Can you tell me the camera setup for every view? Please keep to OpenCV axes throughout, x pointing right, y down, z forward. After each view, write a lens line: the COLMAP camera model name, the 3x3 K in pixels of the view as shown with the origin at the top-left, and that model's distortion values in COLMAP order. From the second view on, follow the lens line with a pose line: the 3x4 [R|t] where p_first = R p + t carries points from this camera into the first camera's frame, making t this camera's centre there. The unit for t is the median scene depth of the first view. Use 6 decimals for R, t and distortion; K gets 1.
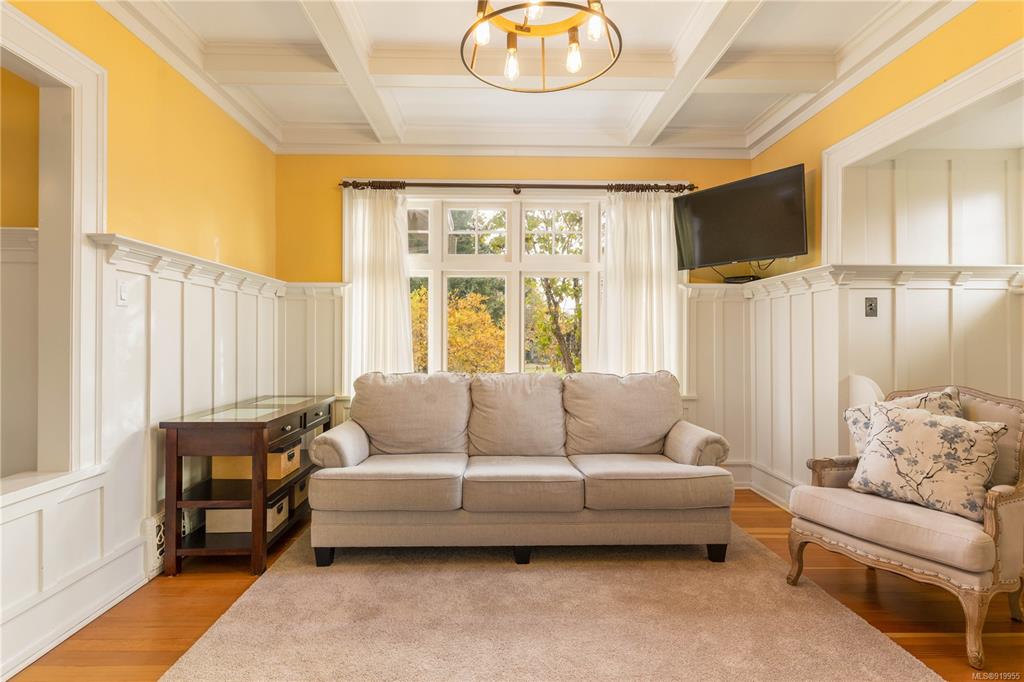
lens RADIAL K [[532.9, 0, 512.0], [0, 532.9, 341.0], [0, 0, 1]] dist [0.018223, -0.000230]
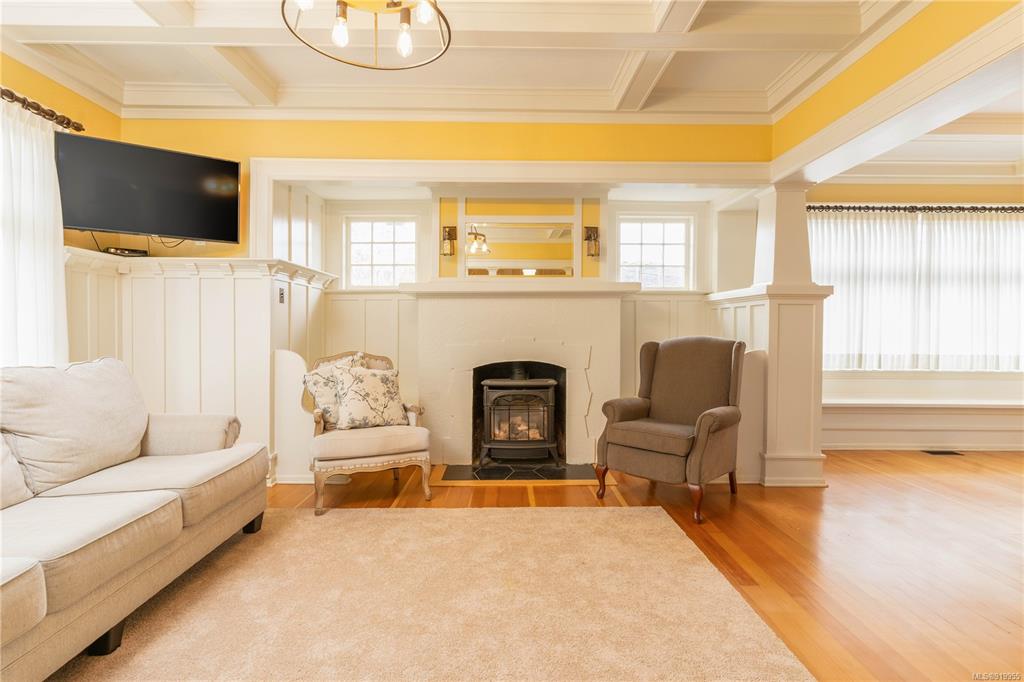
lens RADIAL K [[503.2, 0, 512.0], [0, 503.2, 341.0], [0, 0, 1]] dist [0.000747, 0.000121]
pose [[0.018796, -0.030222, 0.999366, -0.525181], [-0.005154, 0.999527, 0.030323, 0.005556], [-0.999810, -0.005721, 0.018632, 0.433398]]
